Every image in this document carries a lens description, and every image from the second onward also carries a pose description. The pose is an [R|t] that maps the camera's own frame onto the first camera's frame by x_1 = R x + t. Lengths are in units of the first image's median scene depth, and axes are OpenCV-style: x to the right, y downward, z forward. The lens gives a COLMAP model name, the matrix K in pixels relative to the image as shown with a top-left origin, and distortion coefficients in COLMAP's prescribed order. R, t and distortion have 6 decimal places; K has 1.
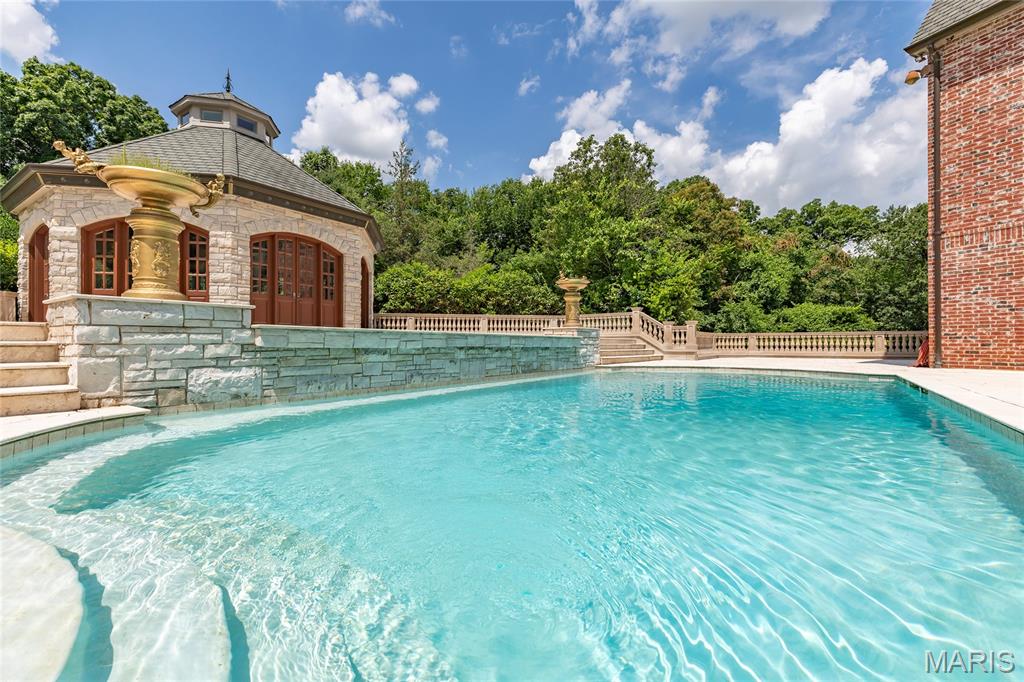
lens RADIAL K [[456.2, 0, 508.5], [0, 456.2, 340.0], [0, 0, 1]] dist [0.009642, -0.001399]
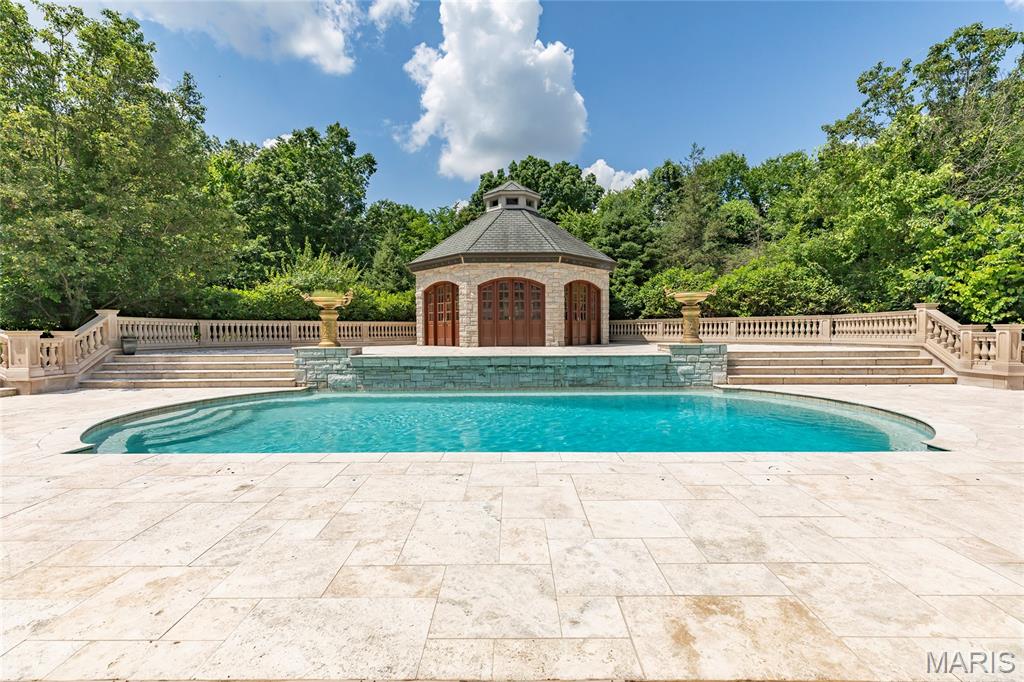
lens RADIAL K [[456.2, 0, 508.6], [0, 456.2, 342.3], [0, 0, 1]] dist [0.009642, -0.001399]
pose [[0.566559, 0.015607, -0.823874, 0.500632], [0.015856, 0.999429, 0.029836, -0.044236], [0.823869, -0.029967, 0.565988, 0.108310]]
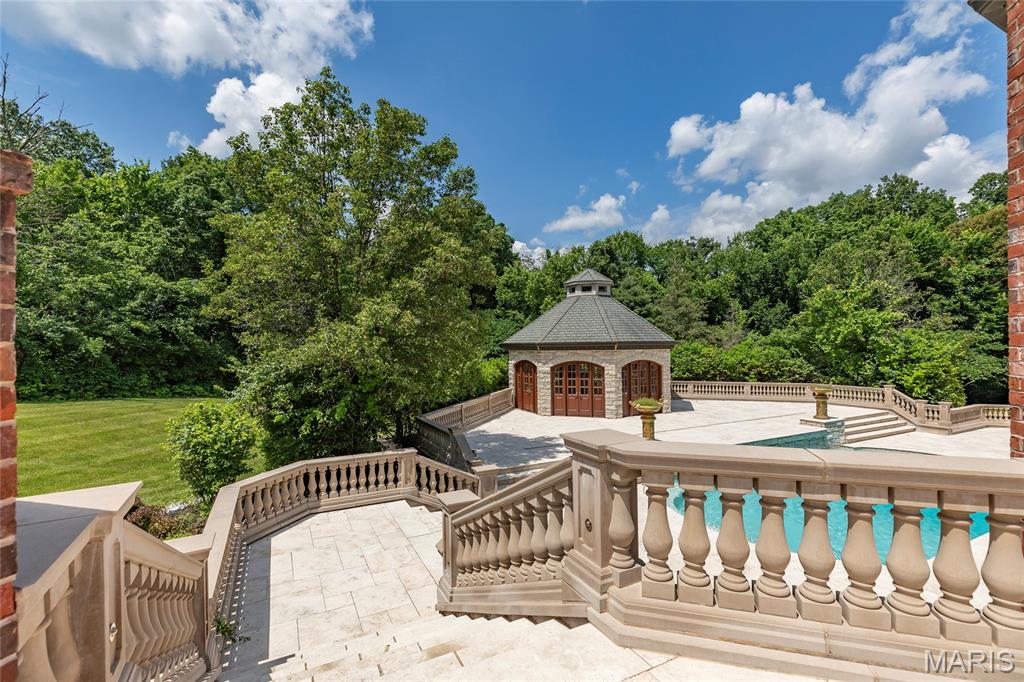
lens RADIAL K [[456.2, 0, 511.7], [0, 456.2, 345.2], [0, 0, 1]] dist [0.009642, -0.001399]
pose [[0.882685, -0.007946, -0.469898, -0.036275], [0.016821, 0.999751, 0.014690, -0.218175], [0.469664, -0.020871, 0.882599, -0.578068]]
